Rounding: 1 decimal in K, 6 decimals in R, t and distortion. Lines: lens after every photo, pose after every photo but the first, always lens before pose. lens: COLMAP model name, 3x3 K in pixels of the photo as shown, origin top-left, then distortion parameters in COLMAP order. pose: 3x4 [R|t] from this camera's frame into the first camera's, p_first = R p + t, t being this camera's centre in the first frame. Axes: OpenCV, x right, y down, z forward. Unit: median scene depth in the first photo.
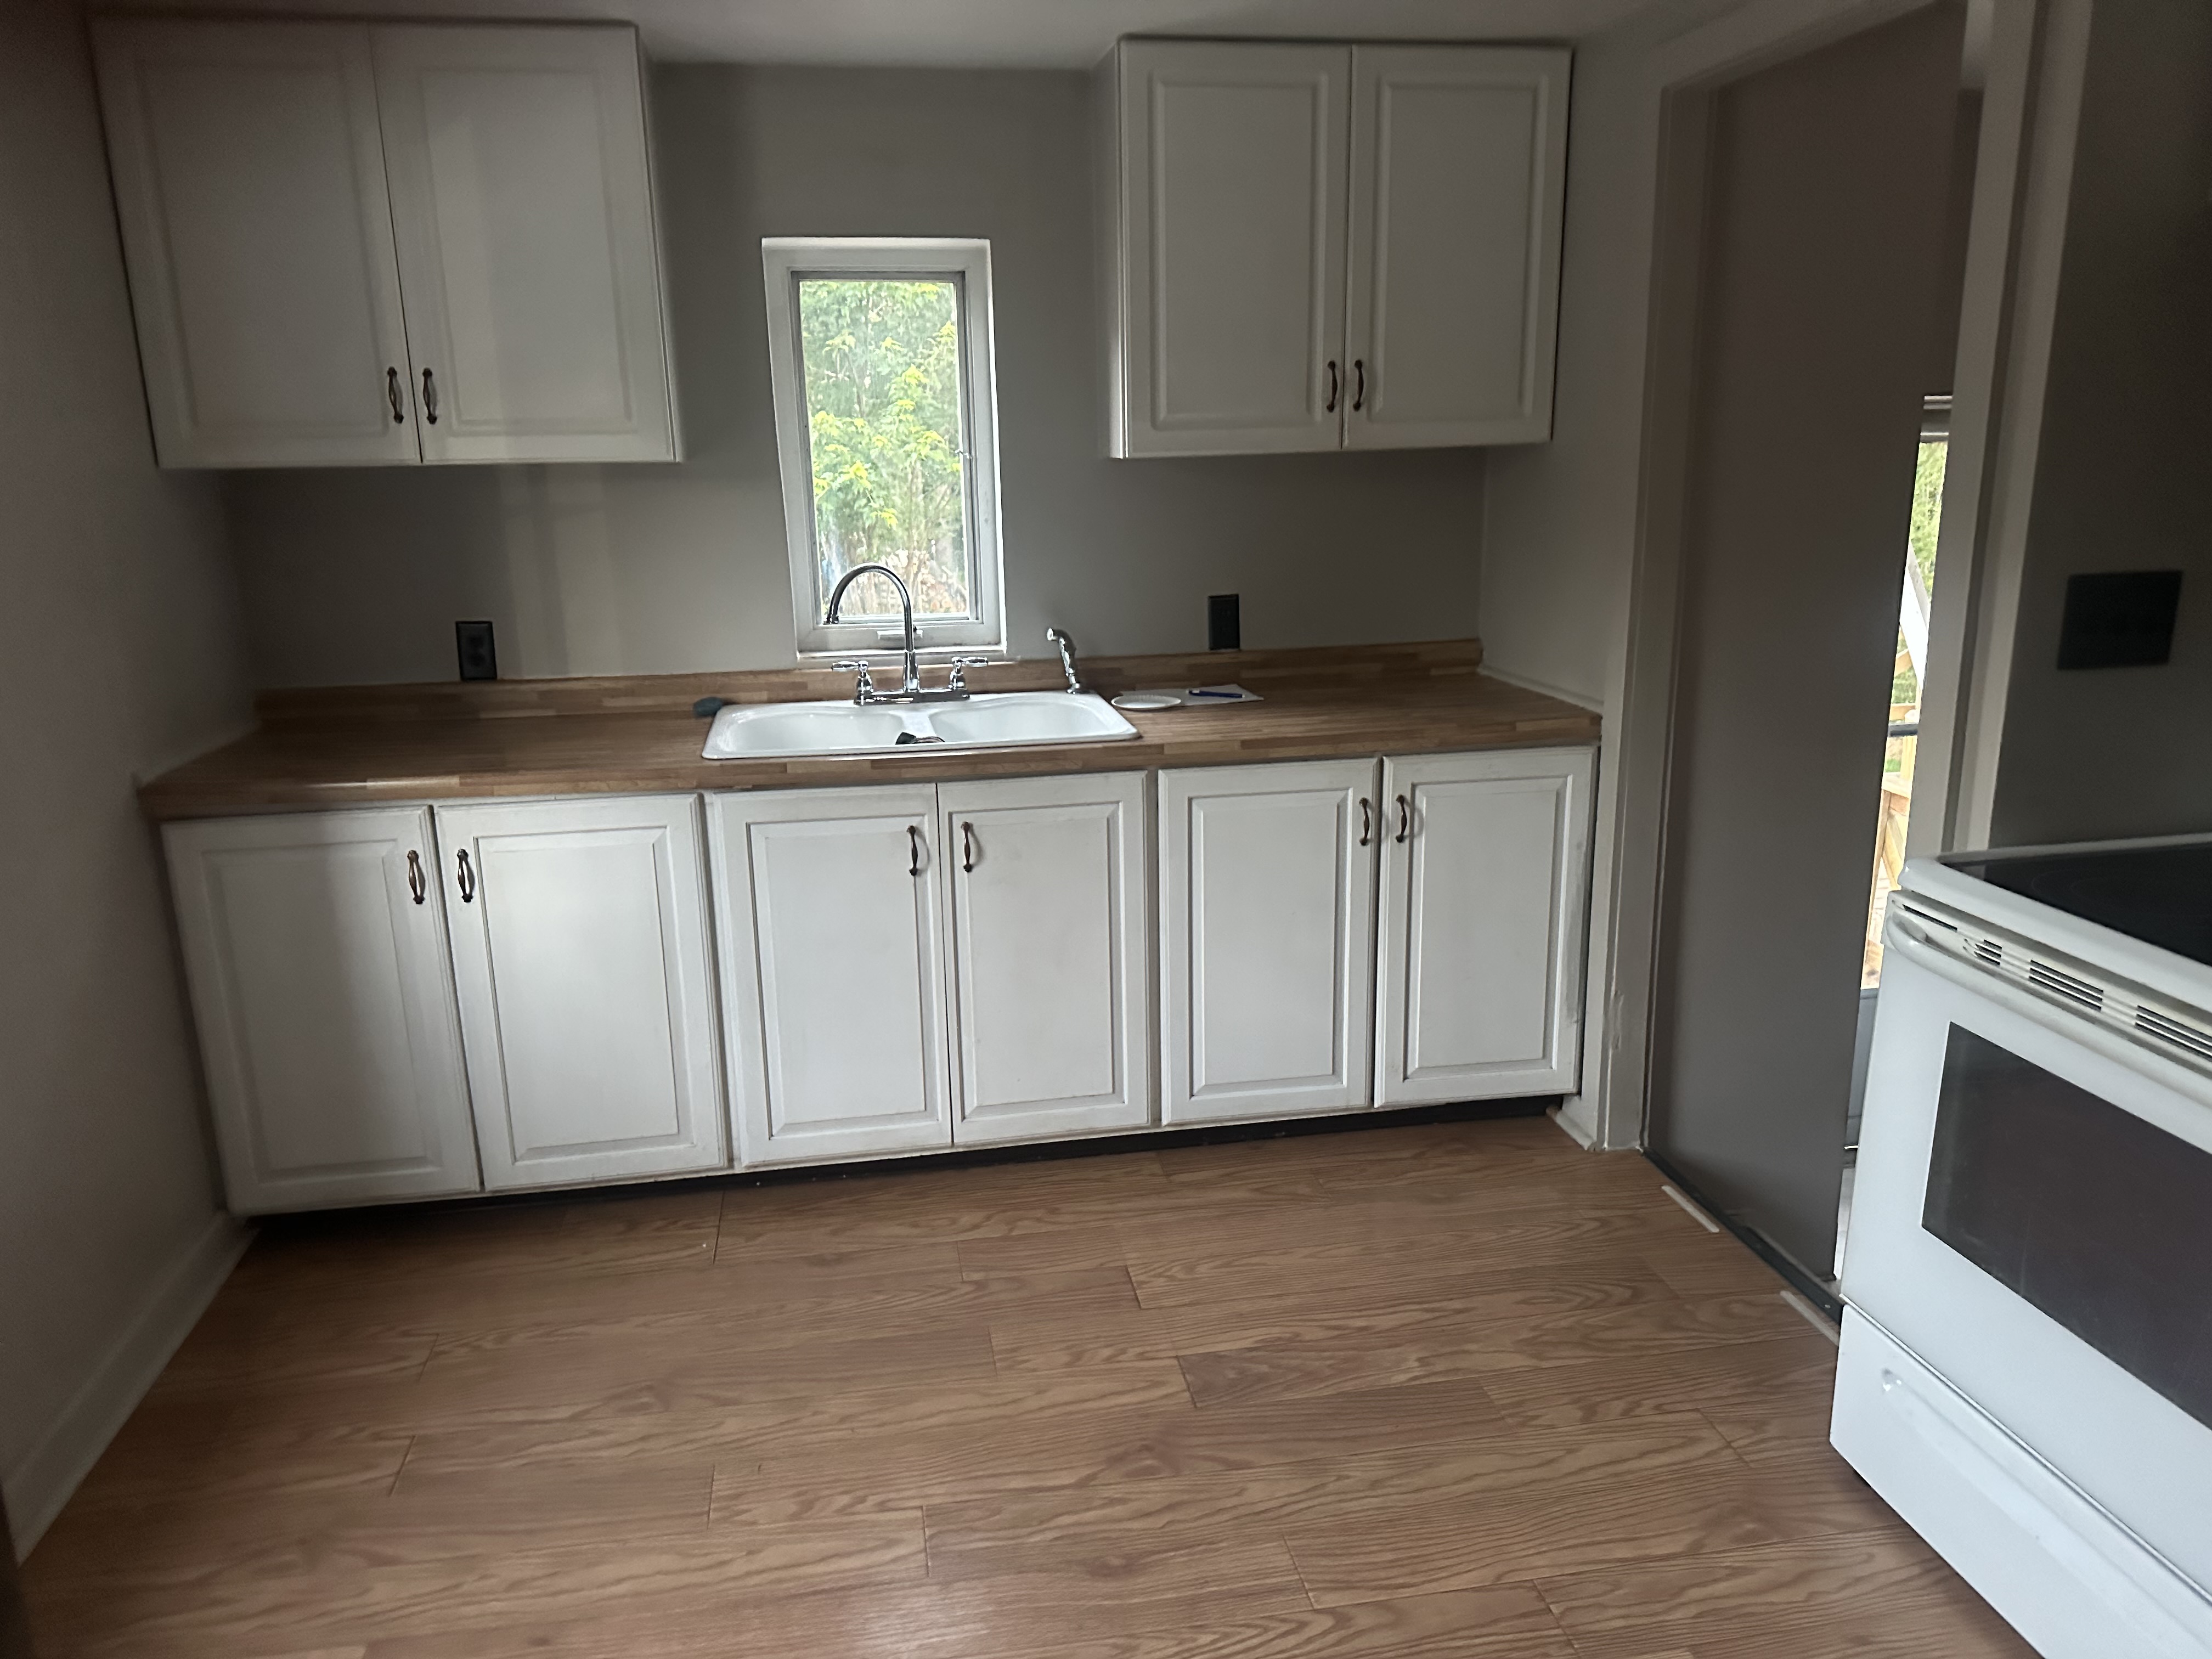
lens RADIAL K [[1516.1, 0, 1106.0], [0, 1516.1, 829.5], [0, 0, 1]] dist [0.139085, -0.242855]
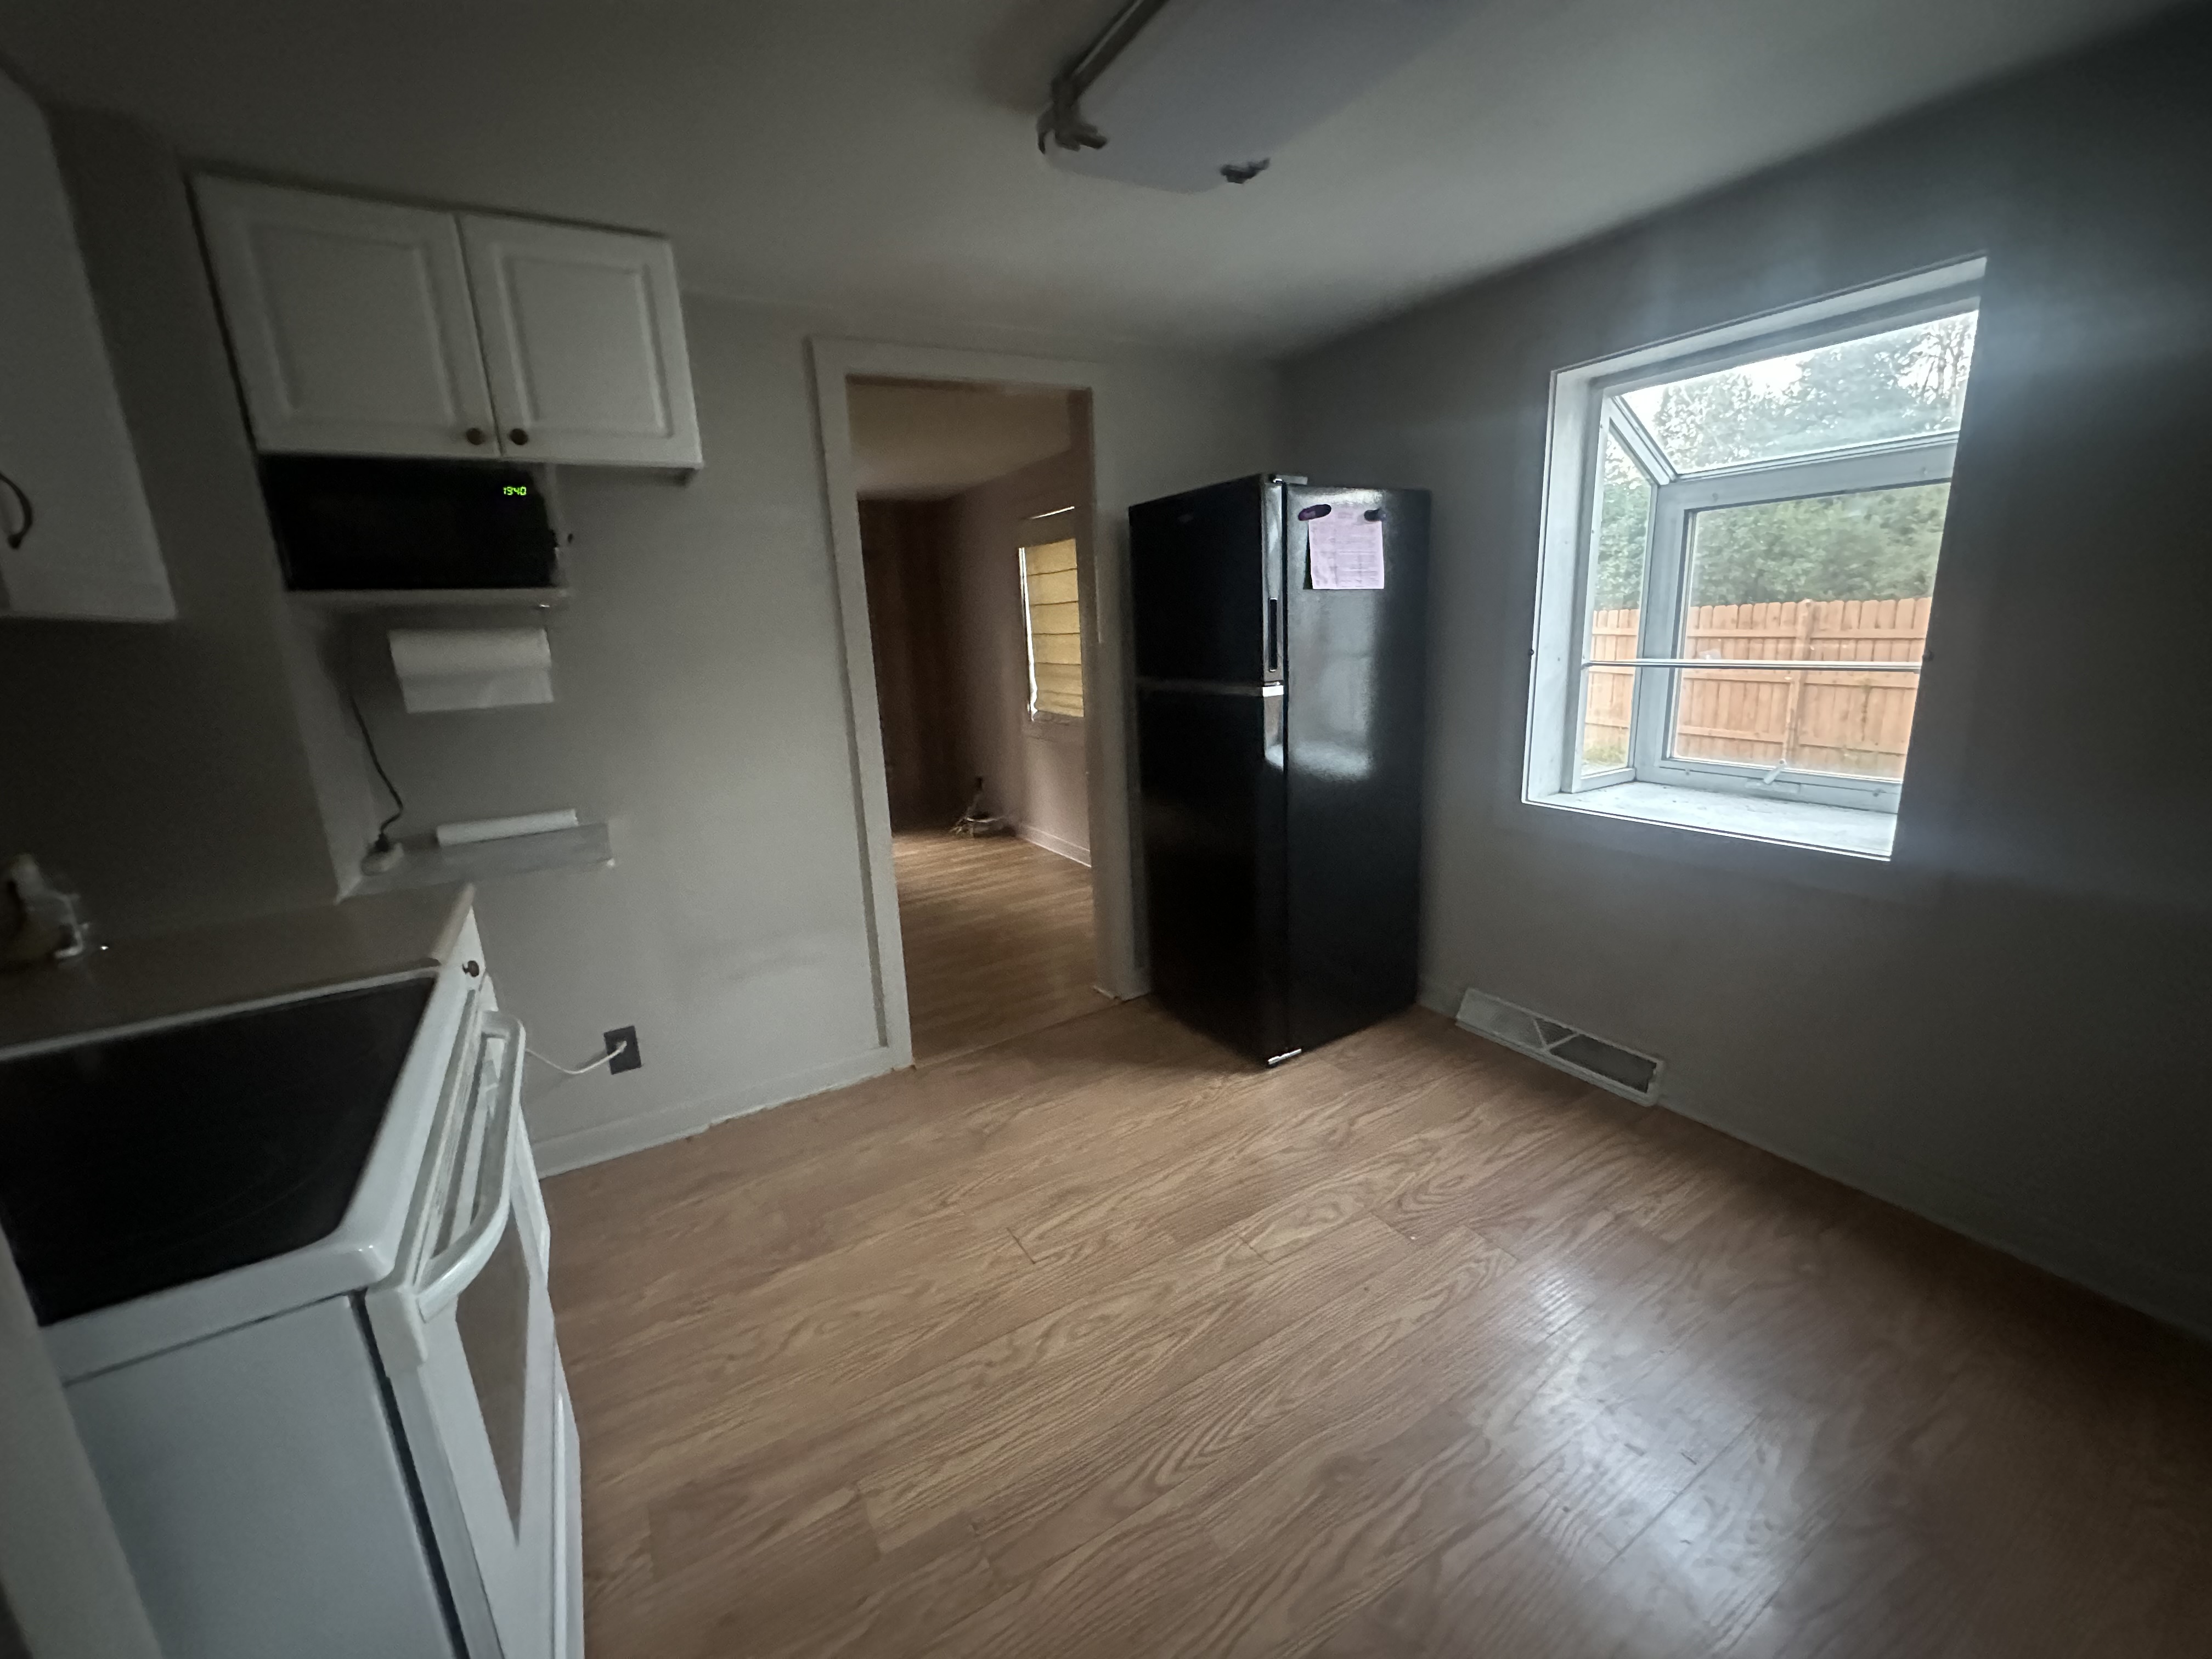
lens RADIAL K [[894.4, 0, 1106.0], [0, 894.4, 829.5], [0, 0, 1]] dist [-0.002921, 0.002921]
pose [[-0.931485, 0.146408, -0.333017, 0.270412], [-0.022844, 0.890088, 0.455215, -0.231963], [0.363062, 0.431634, -0.825759, 1.043379]]
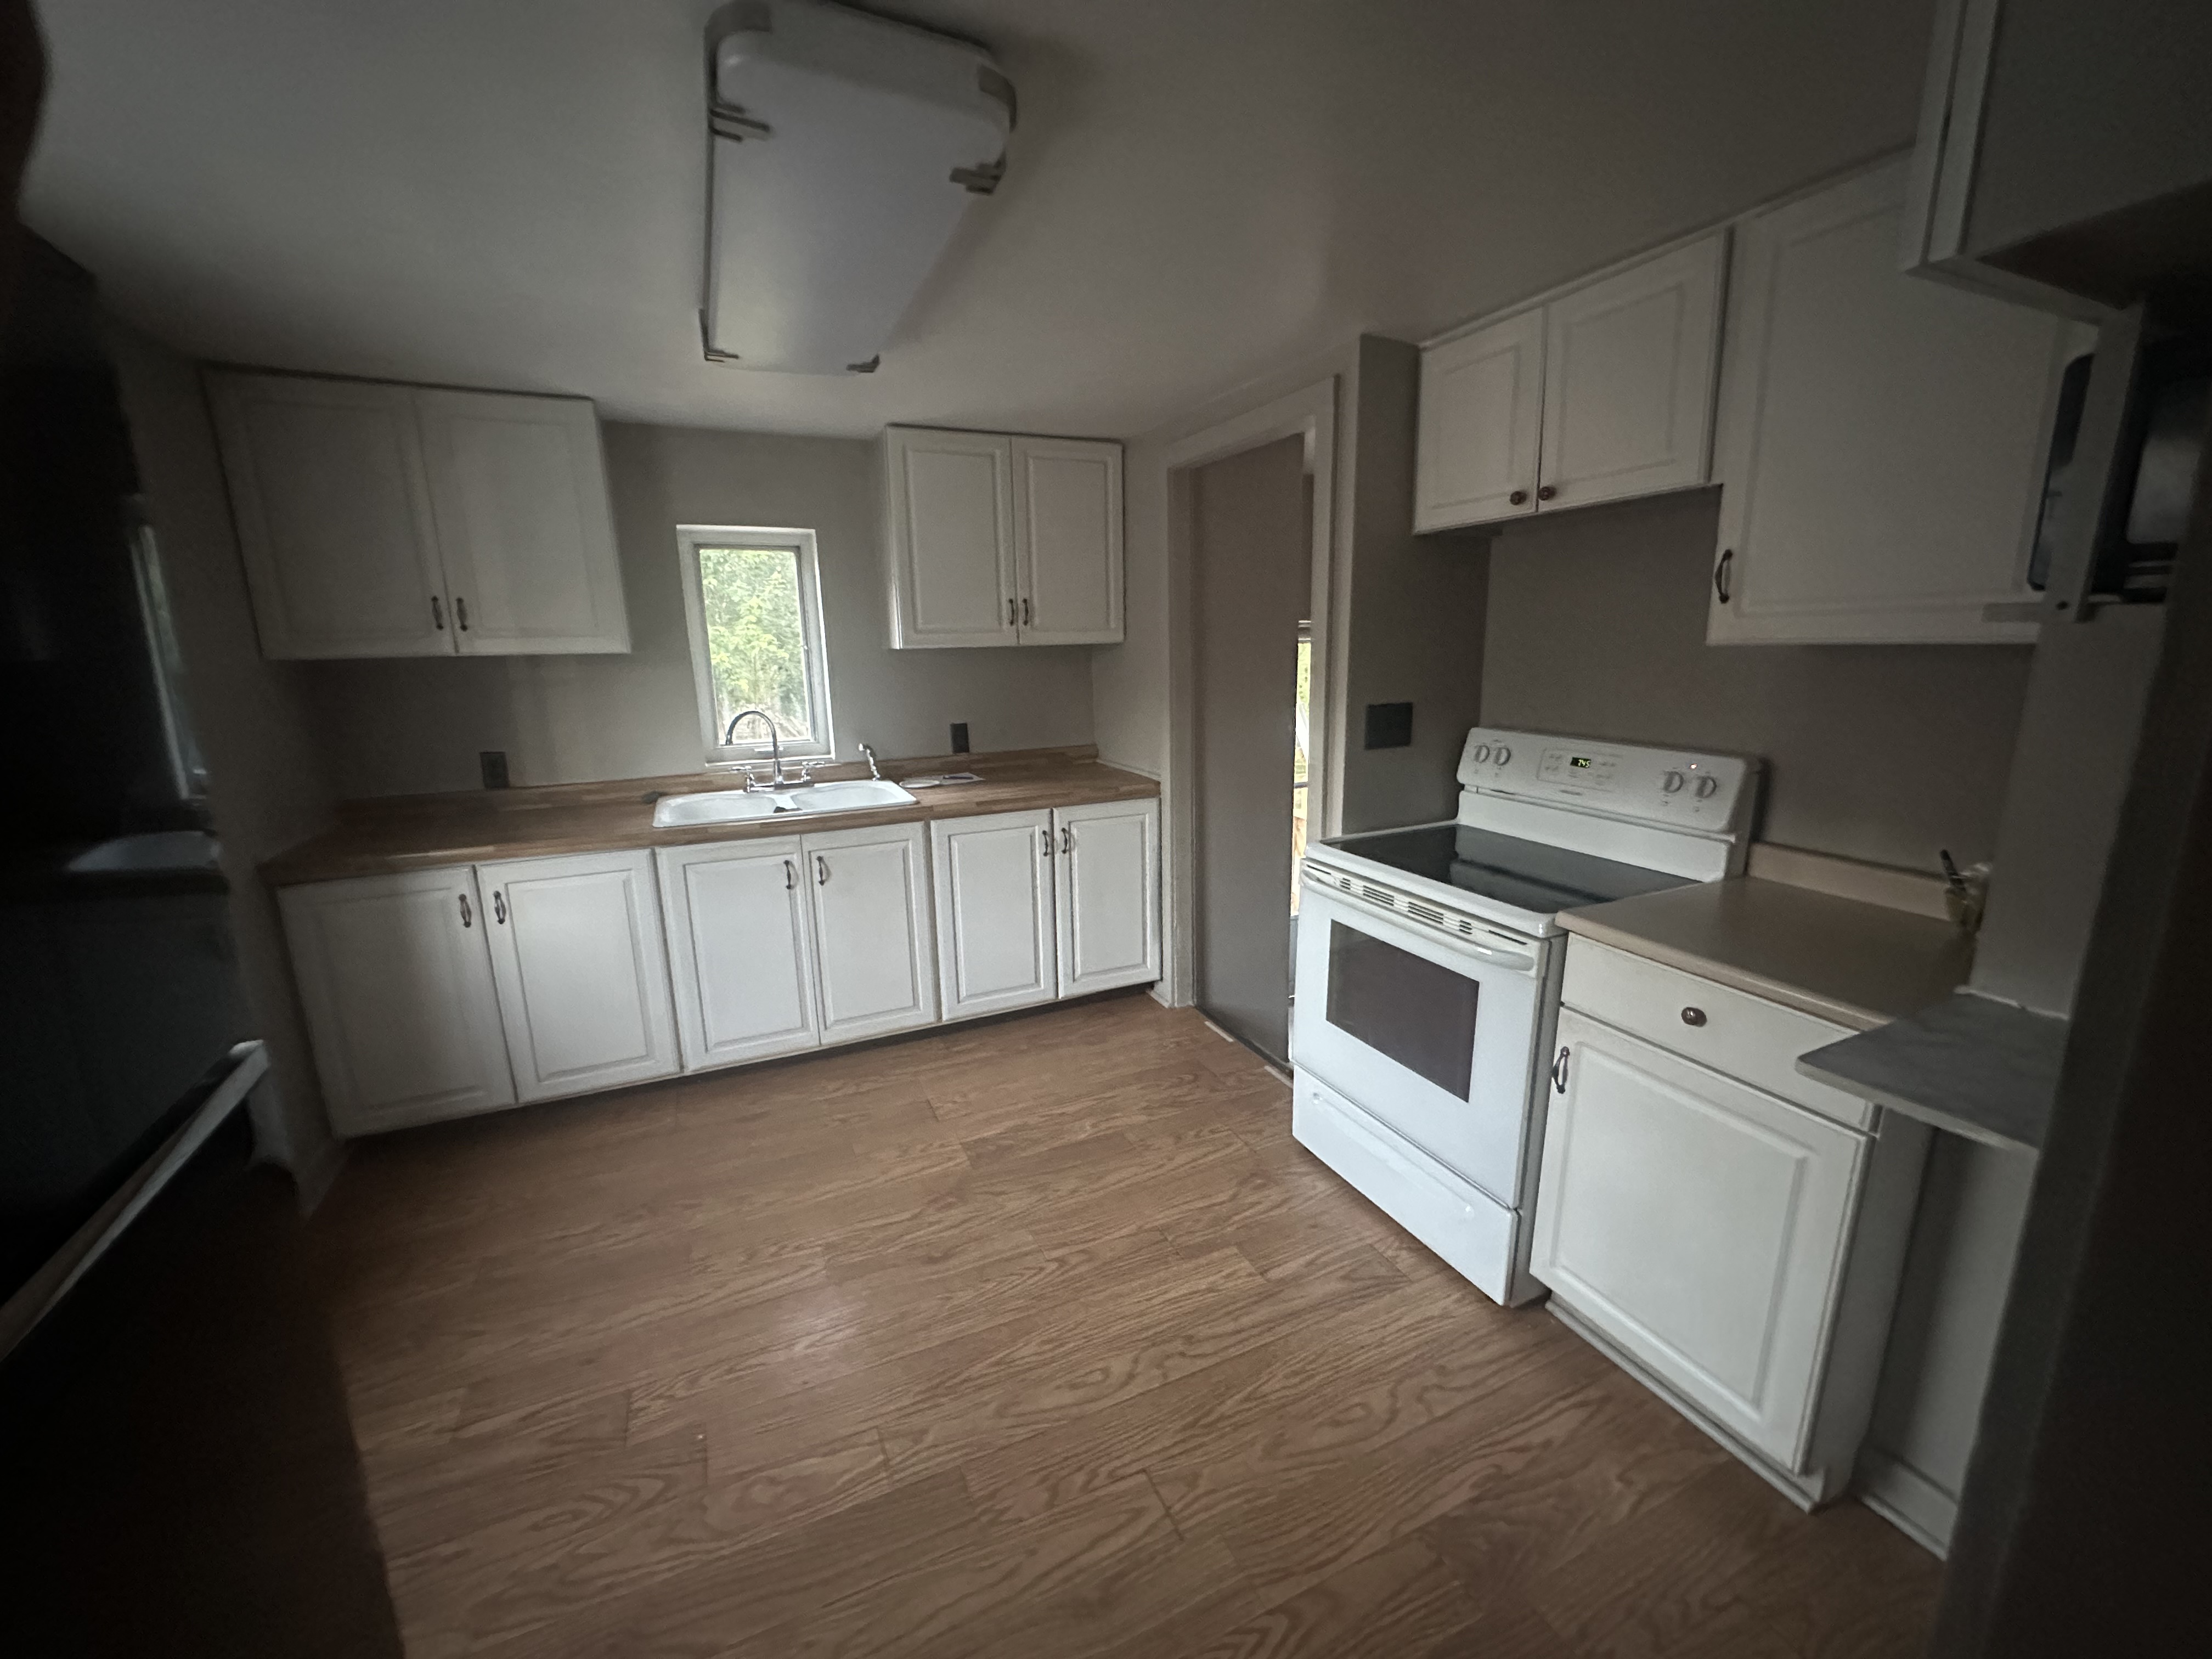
lens RADIAL K [[894.4, 0, 1106.0], [0, 894.4, 829.5], [0, 0, 1]] dist [-0.002921, 0.002921]
pose [[0.965303, -0.052303, 0.255841, -0.035793], [0.062577, 0.997521, -0.032177, 0.018131], [-0.253524, 0.047070, 0.966183, -0.068469]]
